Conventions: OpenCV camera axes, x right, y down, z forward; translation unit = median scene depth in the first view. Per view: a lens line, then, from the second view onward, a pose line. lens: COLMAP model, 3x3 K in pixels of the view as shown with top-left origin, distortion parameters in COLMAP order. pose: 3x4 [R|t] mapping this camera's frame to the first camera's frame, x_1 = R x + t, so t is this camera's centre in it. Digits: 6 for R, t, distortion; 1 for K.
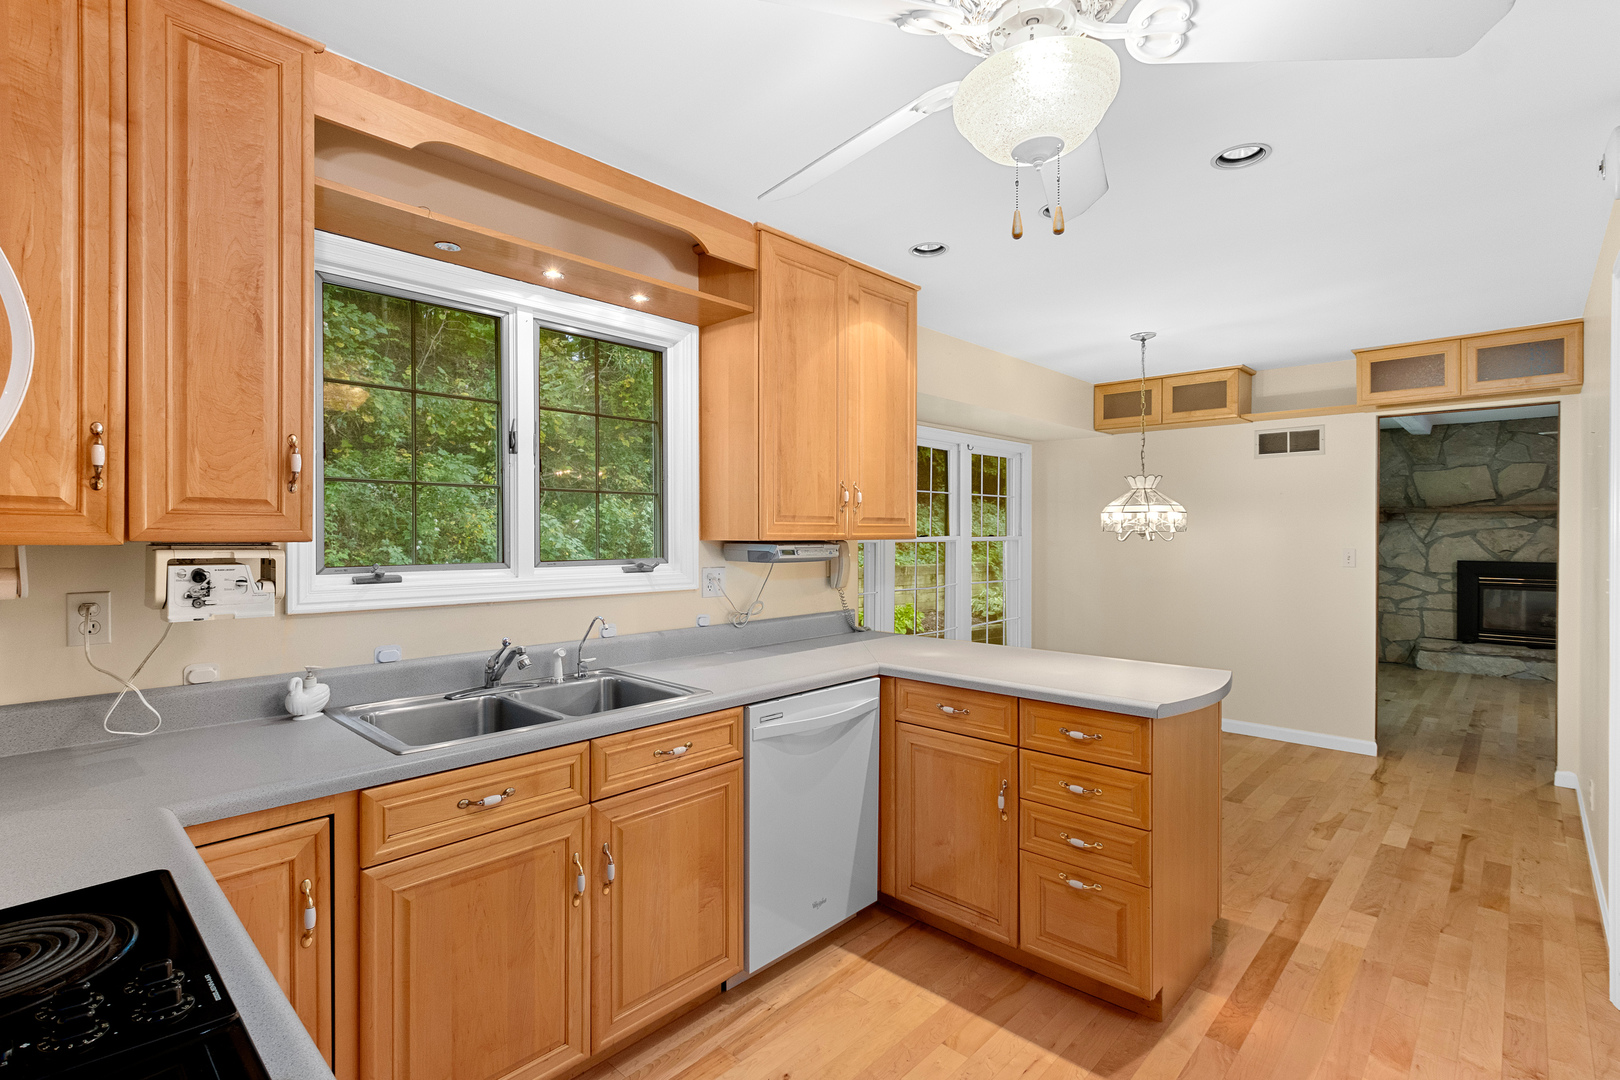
lens RADIAL K [[755.9, 0, 801.8], [0, 755.9, 535.8], [0, 0, 1]] dist [0.000888, -0.000219]
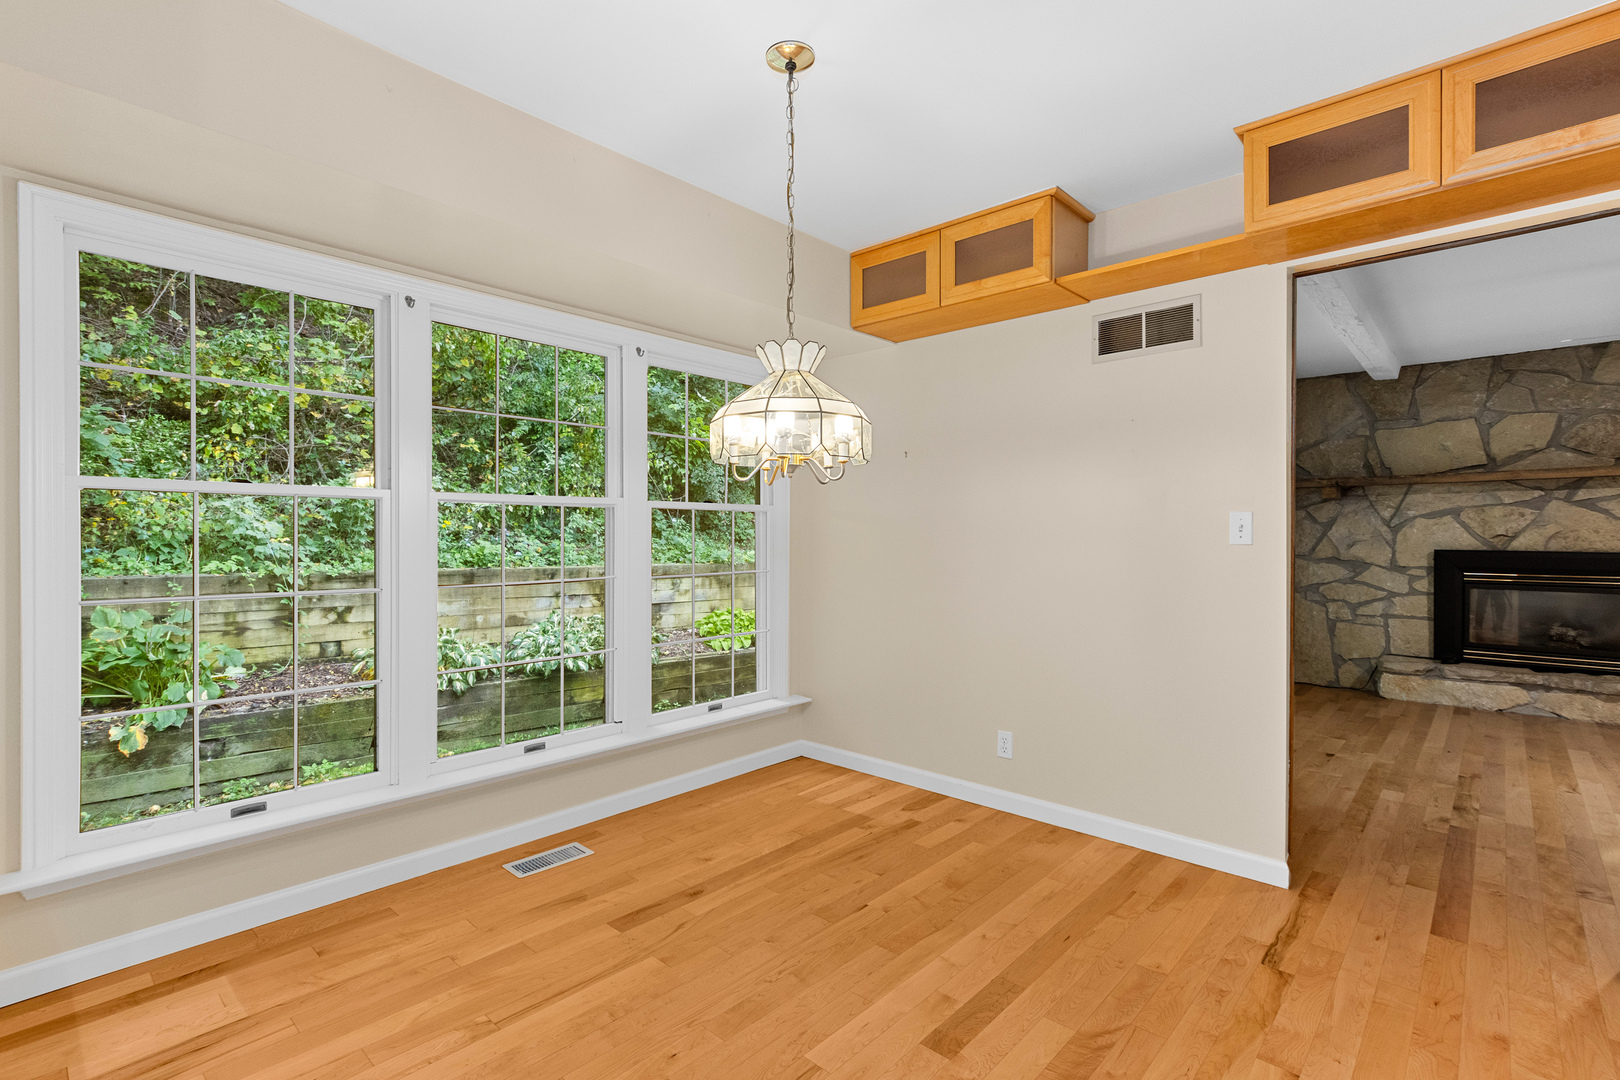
lens RADIAL K [[746.4, 0, 802.7], [0, 746.4, 539.0], [0, 0, 1]] dist [0.001298, 0.000382]
pose [[0.999926, 0.001486, 0.012113, 0.263700], [-0.001467, 0.999998, -0.001589, 0.025838], [-0.012115, 0.001572, 0.999925, 0.303729]]
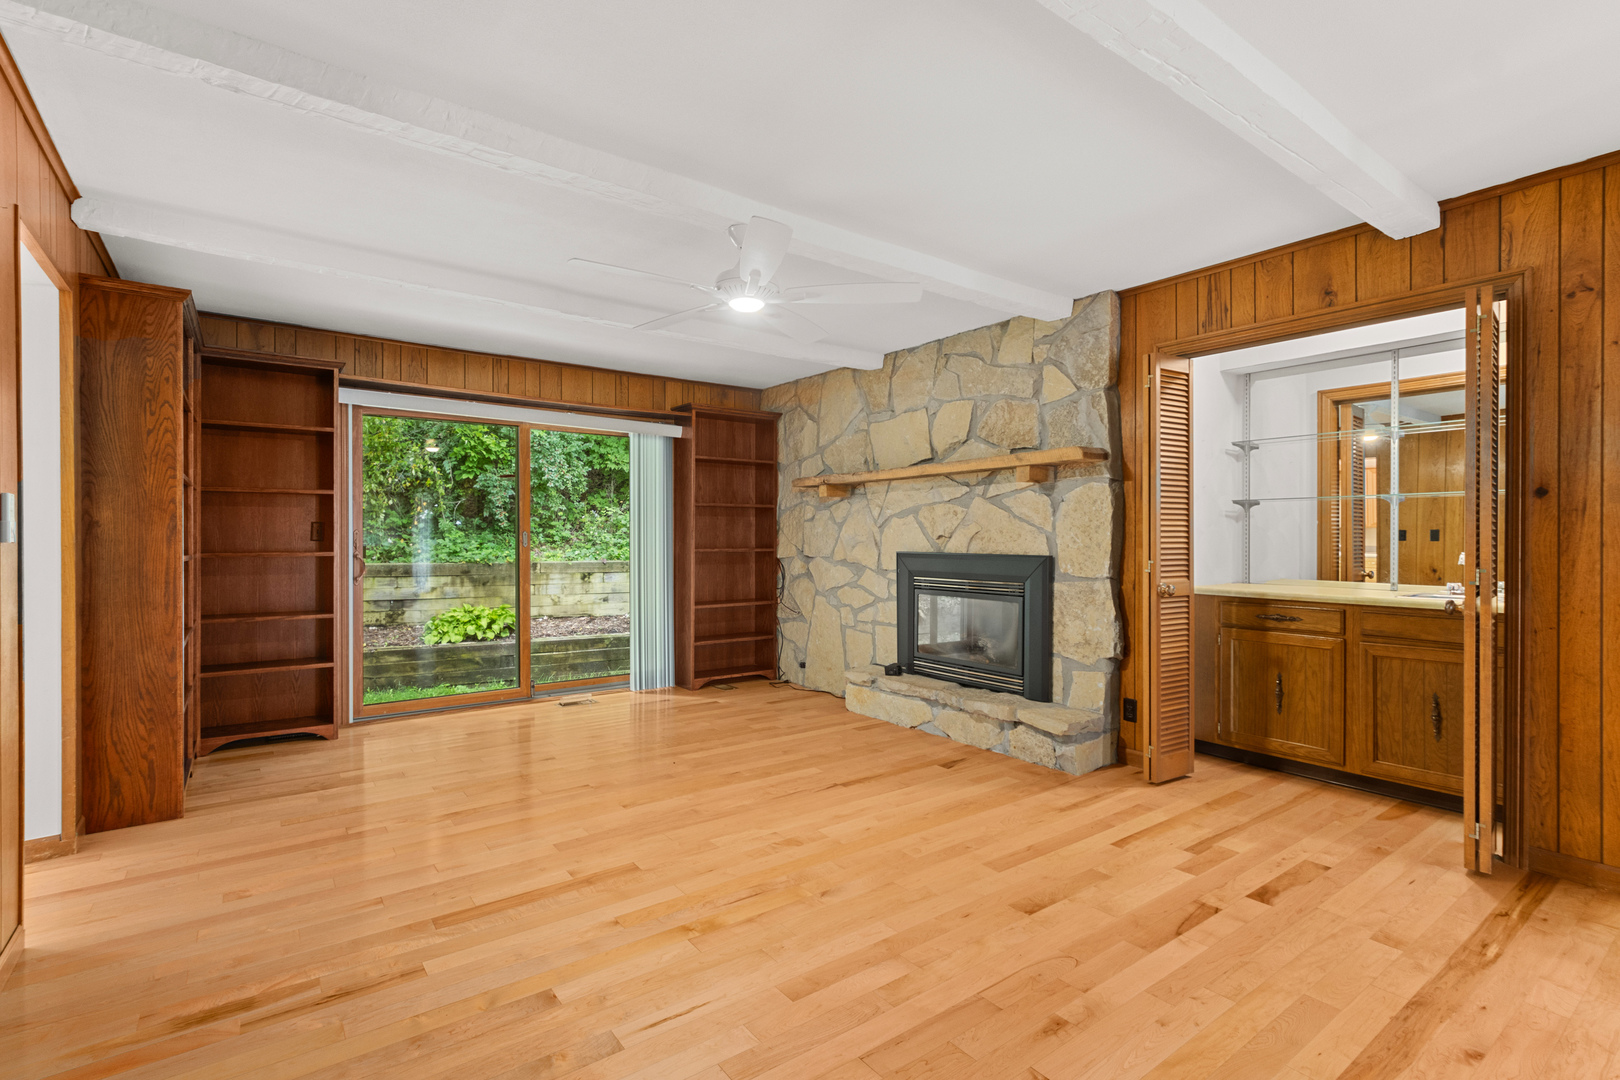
lens RADIAL K [[755.9, 0, 801.8], [0, 755.9, 535.8], [0, 0, 1]] dist [0.000888, -0.000219]
pose [[0.983501, -0.001183, -0.180898, 0.961932], [0.000312, 0.999988, -0.004840, 0.023180], [0.180902, 0.004704, 0.983490, 0.342010]]
